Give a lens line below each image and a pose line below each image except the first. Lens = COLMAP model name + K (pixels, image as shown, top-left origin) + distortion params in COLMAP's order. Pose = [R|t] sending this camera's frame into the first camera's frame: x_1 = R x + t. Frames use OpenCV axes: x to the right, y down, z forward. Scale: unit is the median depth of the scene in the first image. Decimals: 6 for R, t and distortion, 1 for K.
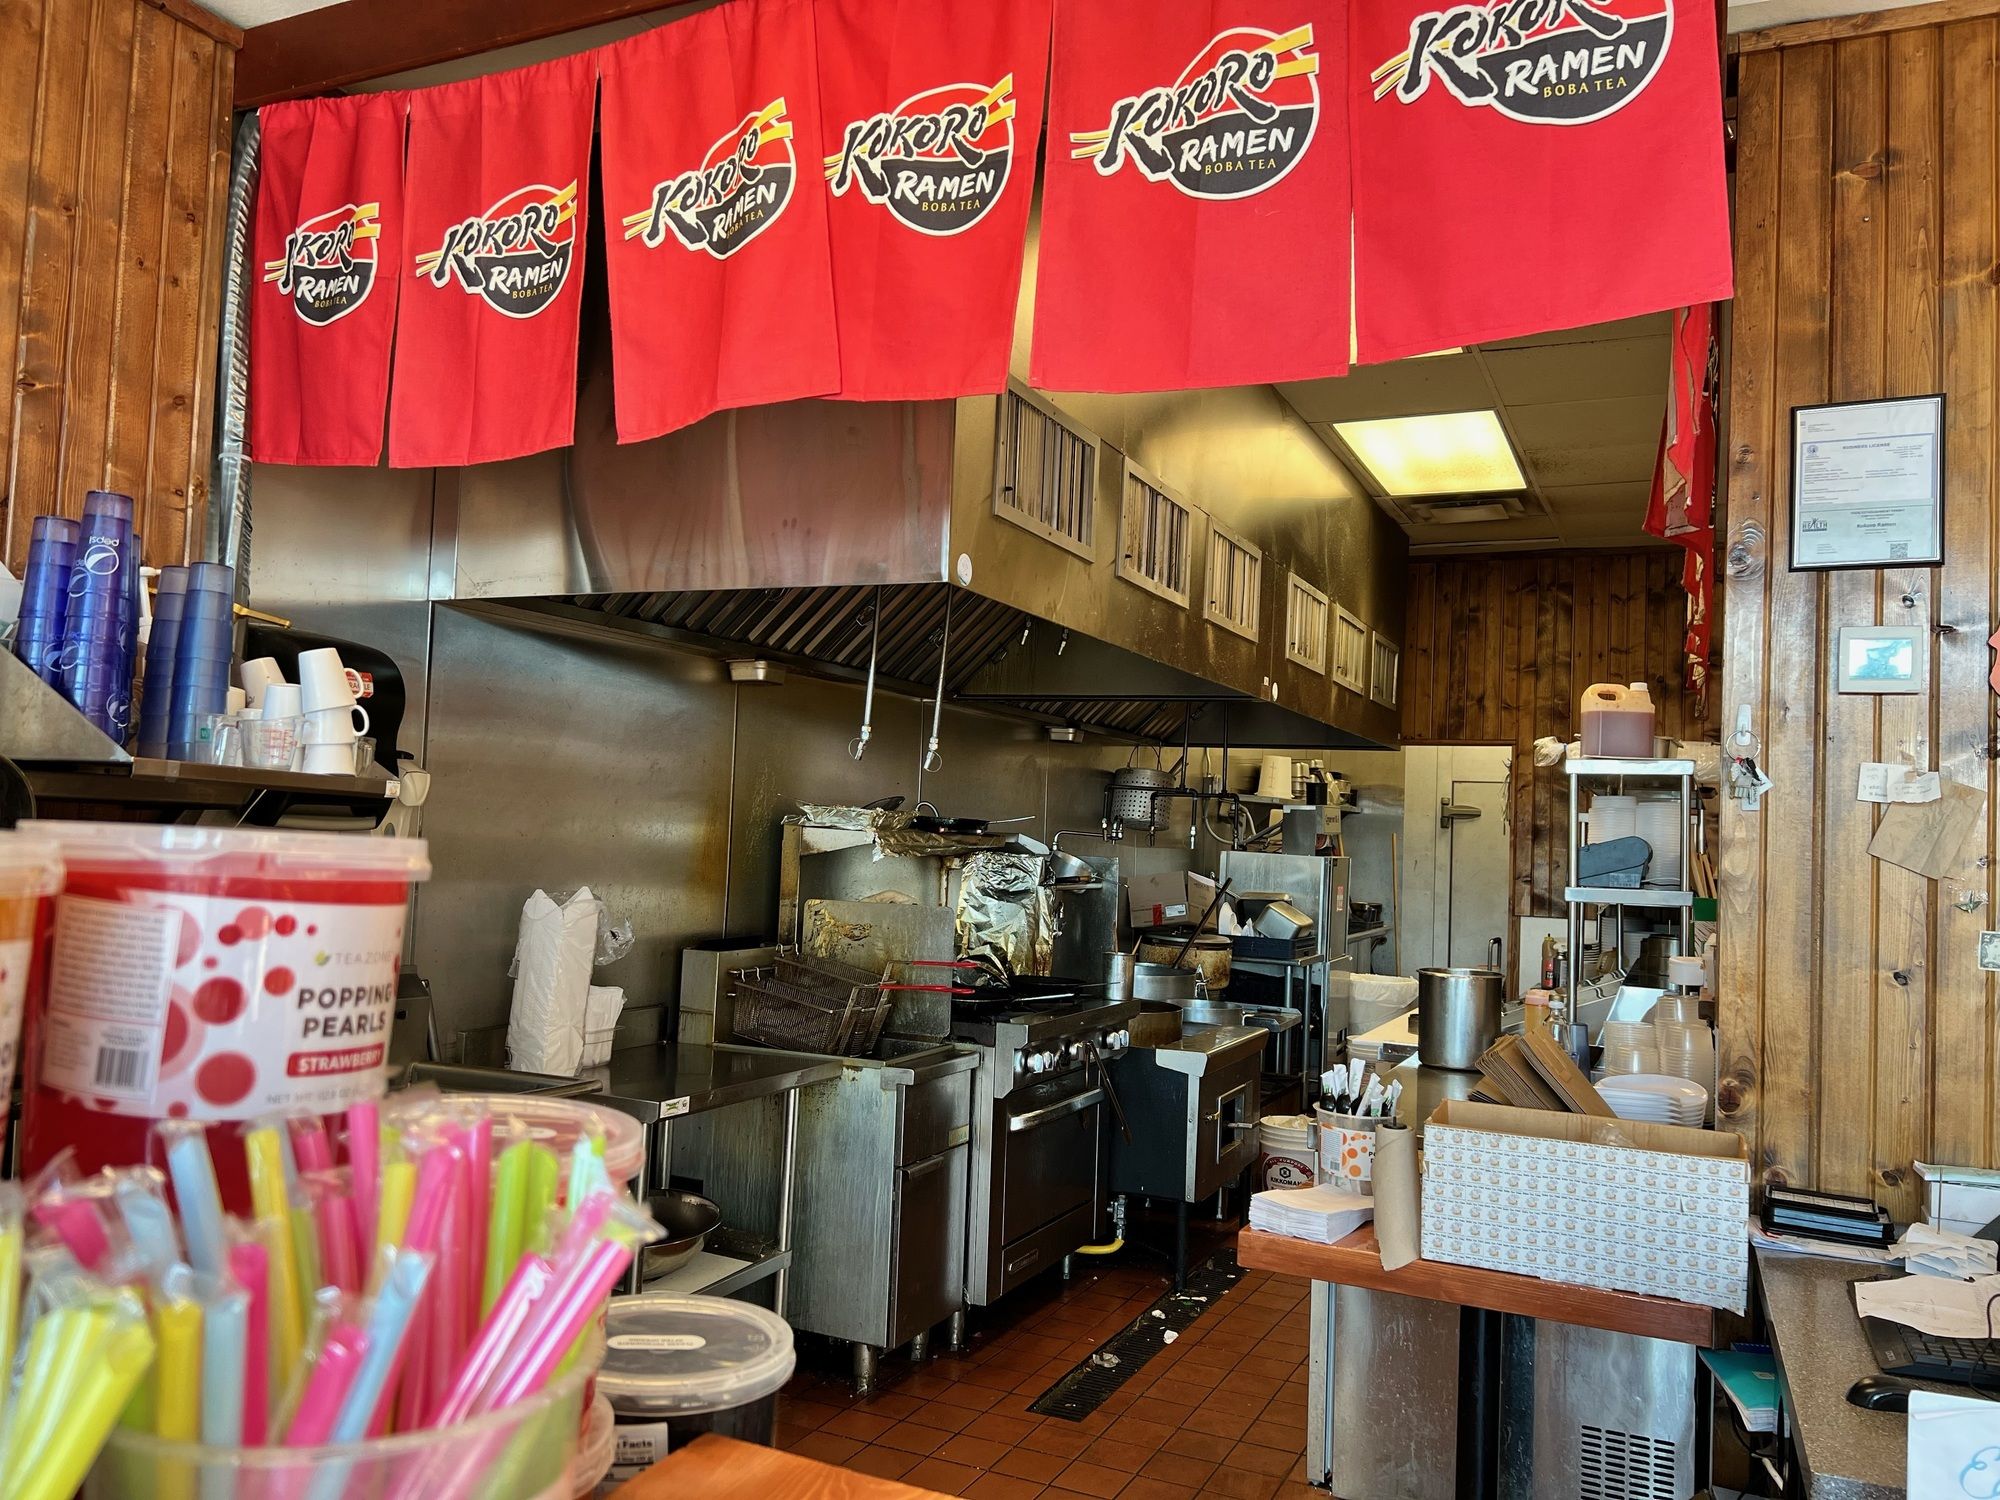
lens RADIAL K [[1500.5, 0, 995.4], [0, 1500.5, 754.7], [0, 0, 1]] dist [0.003680, -0.016232]
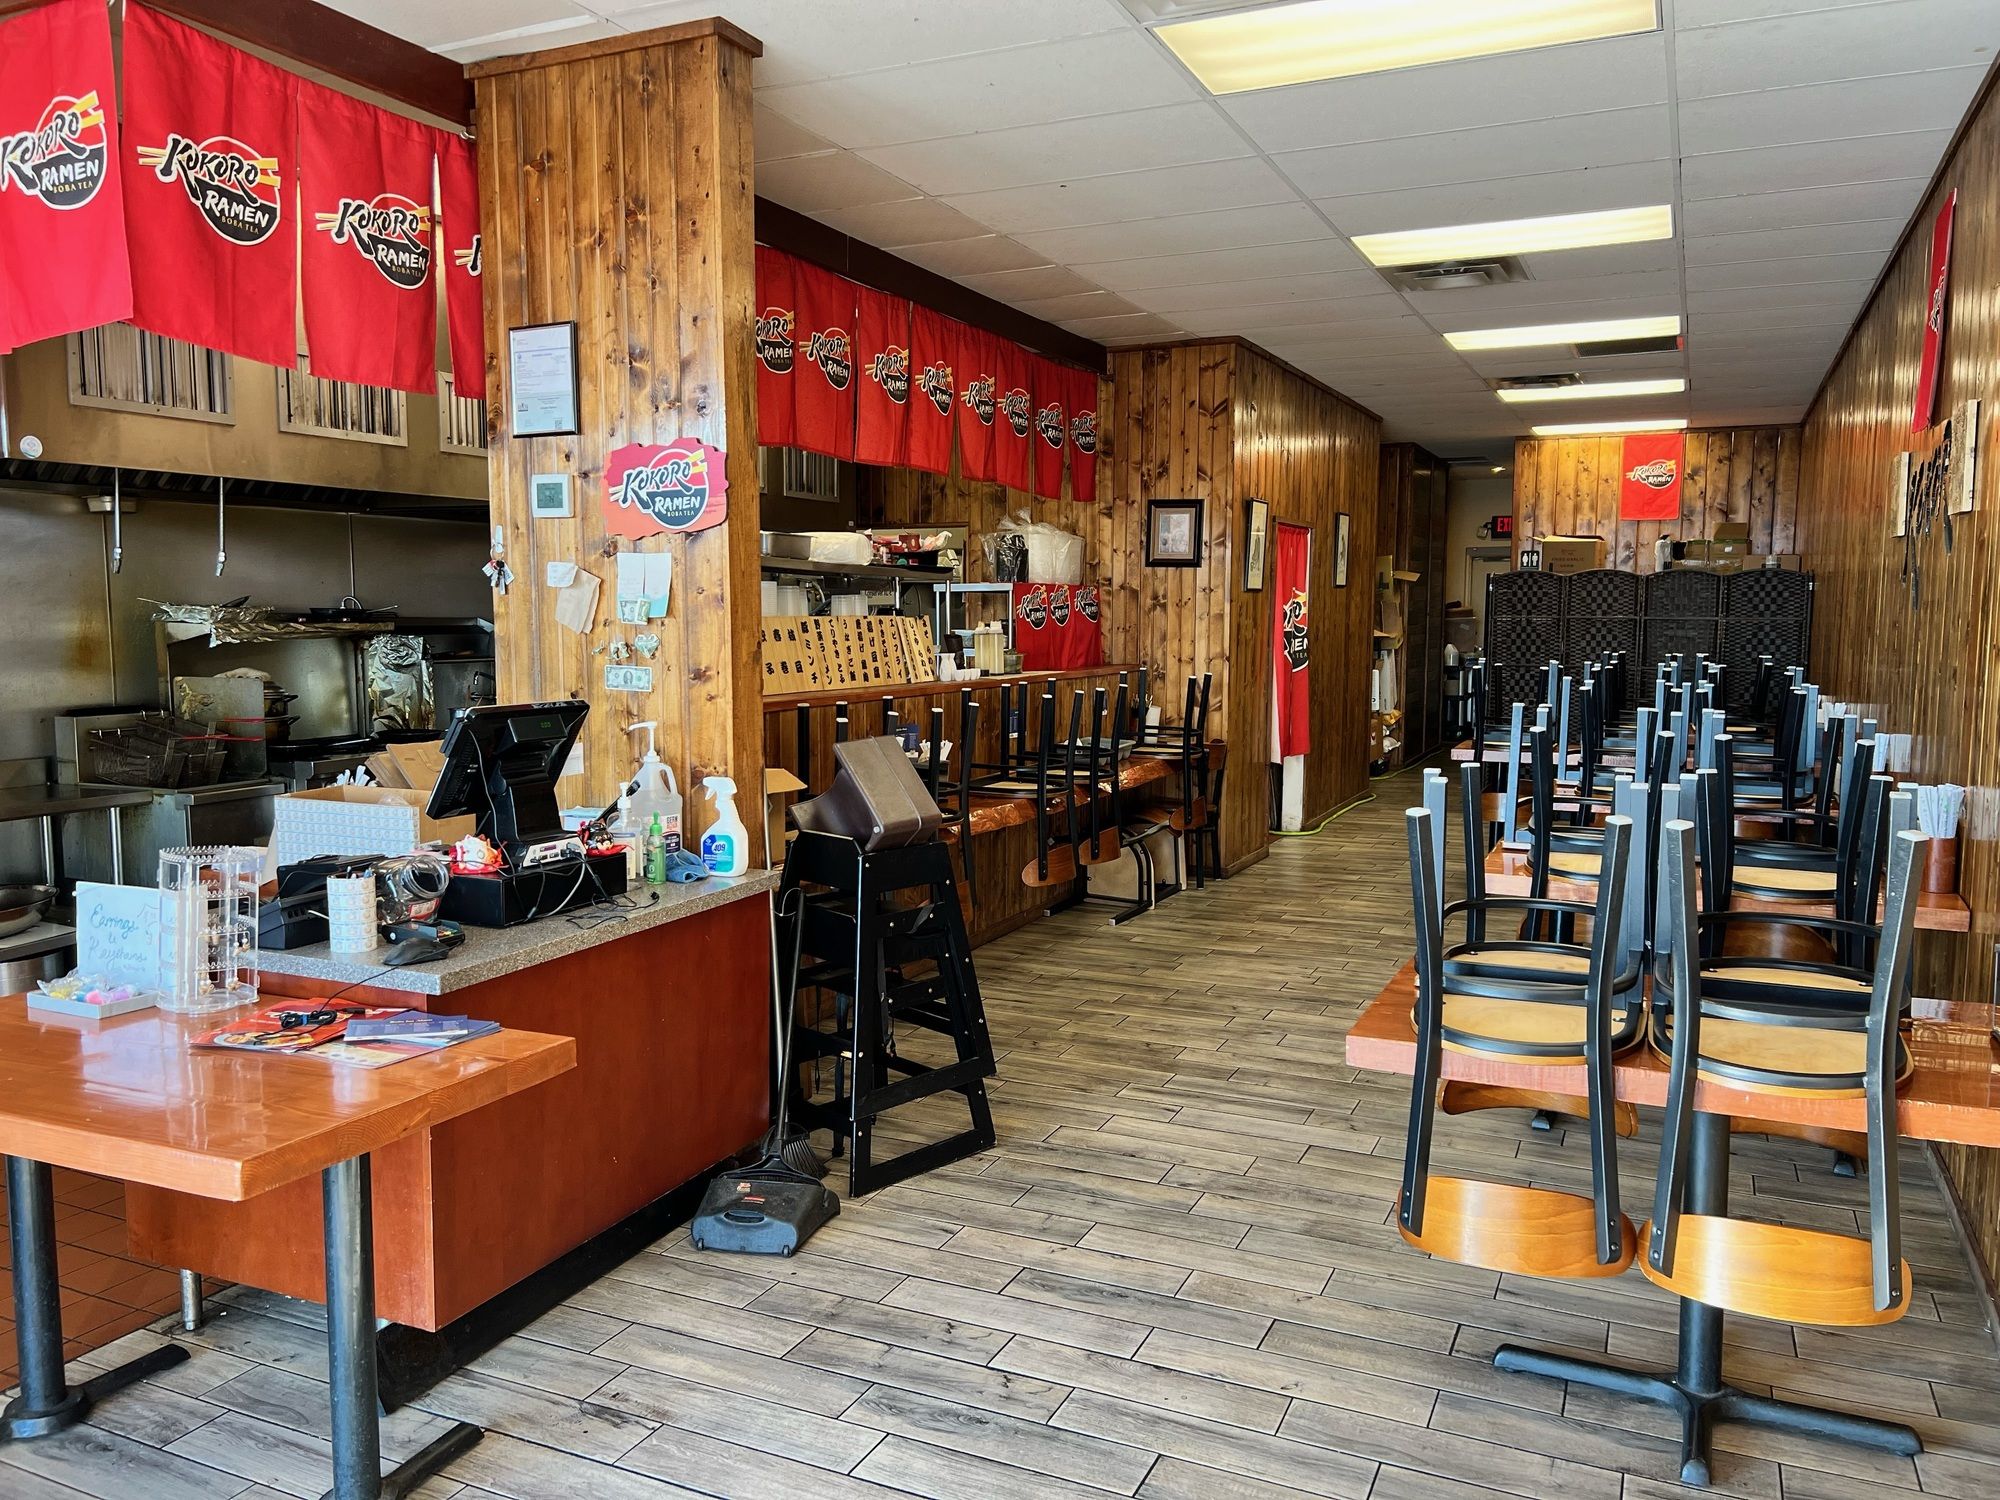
lens RADIAL K [[1500.5, 0, 1005.0], [0, 1500.5, 756.6], [0, 0, 1]] dist [0.003680, -0.016232]
pose [[0.998883, -0.038965, 0.026718, 0.610930], [0.034497, 0.987922, 0.151063, -0.009078], [-0.032281, -0.149973, 0.988163, -0.366479]]
